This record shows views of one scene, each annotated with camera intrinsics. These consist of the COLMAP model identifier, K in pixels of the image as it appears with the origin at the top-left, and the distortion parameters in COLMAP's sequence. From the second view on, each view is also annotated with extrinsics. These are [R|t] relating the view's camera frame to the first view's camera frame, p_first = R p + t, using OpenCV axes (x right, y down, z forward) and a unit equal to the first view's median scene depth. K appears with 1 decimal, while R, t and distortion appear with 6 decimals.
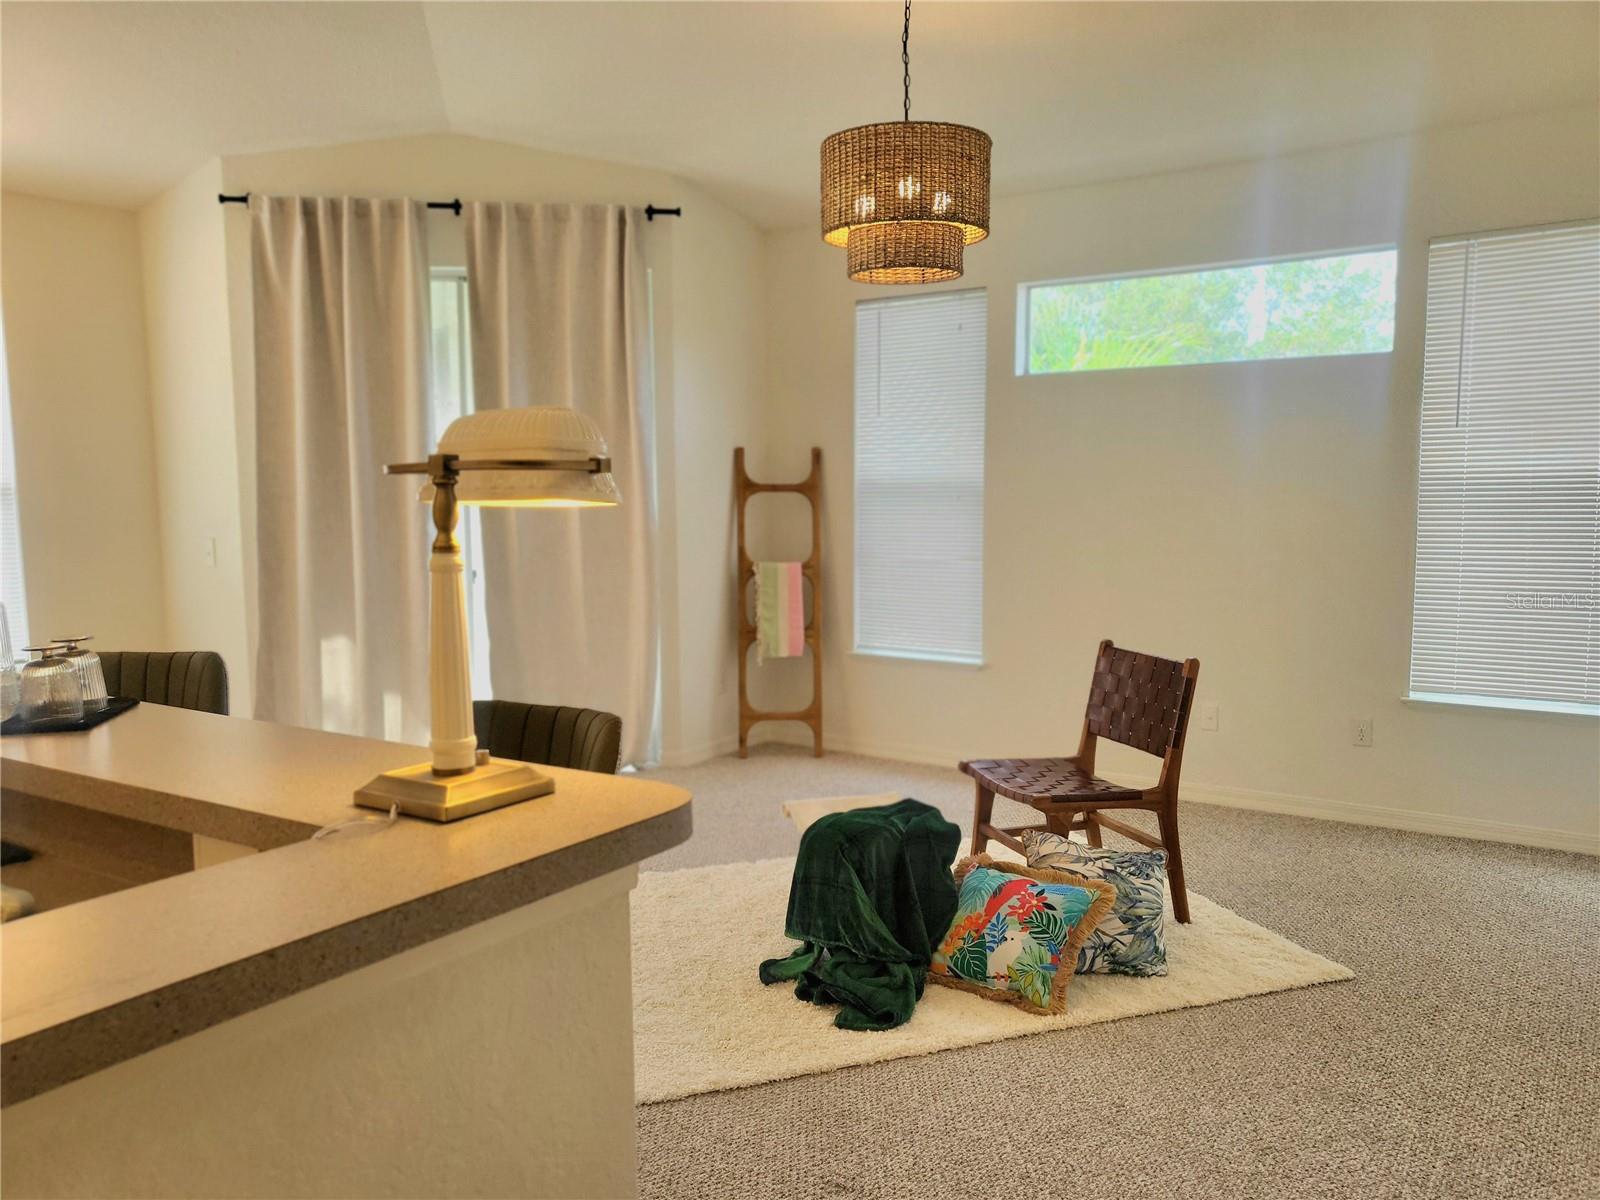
lens RADIAL K [[1226.9, 0, 783.8], [0, 1226.9, 618.0], [0, 0, 1]] dist [-0.015380, 0.071575]
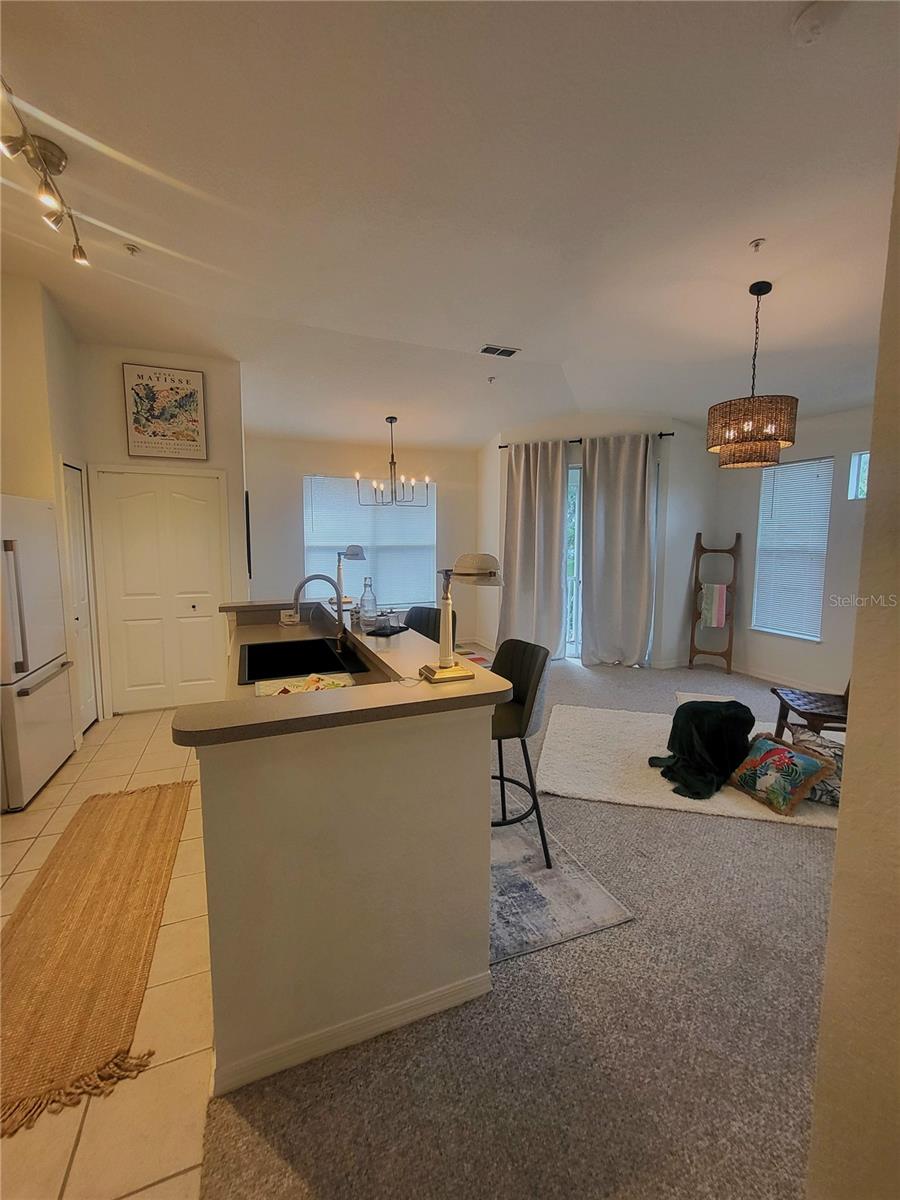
lens RADIAL K [[498.4, 0, 458.4], [0, 498.4, 585.8], [0, 0, 1]] dist [0.000159, 0.000042]
pose [[0.842070, 0.063576, -0.535608, 0.159290], [-0.068473, 0.997595, 0.010763, -0.036993], [0.535004, 0.027612, 0.844398, -0.033195]]
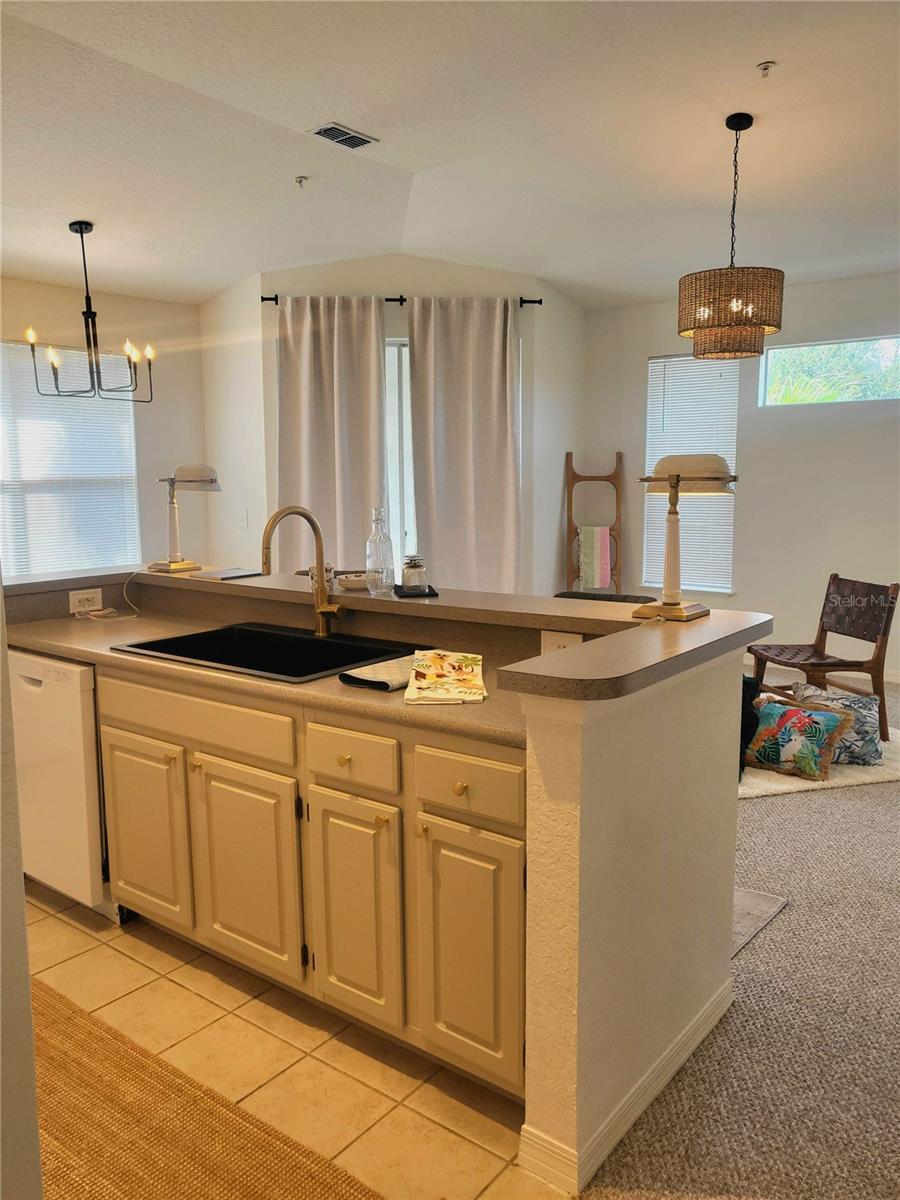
lens RADIAL K [[920.2, 0, 450.0], [0, 920.2, 600.0], [0, 0, 1]] dist [-0.015380, 0.071575]
pose [[0.998586, 0.009166, -0.052355, -0.221407], [-0.007575, 0.999506, 0.030513, 0.023244], [0.052609, -0.030074, 0.998162, -0.307163]]
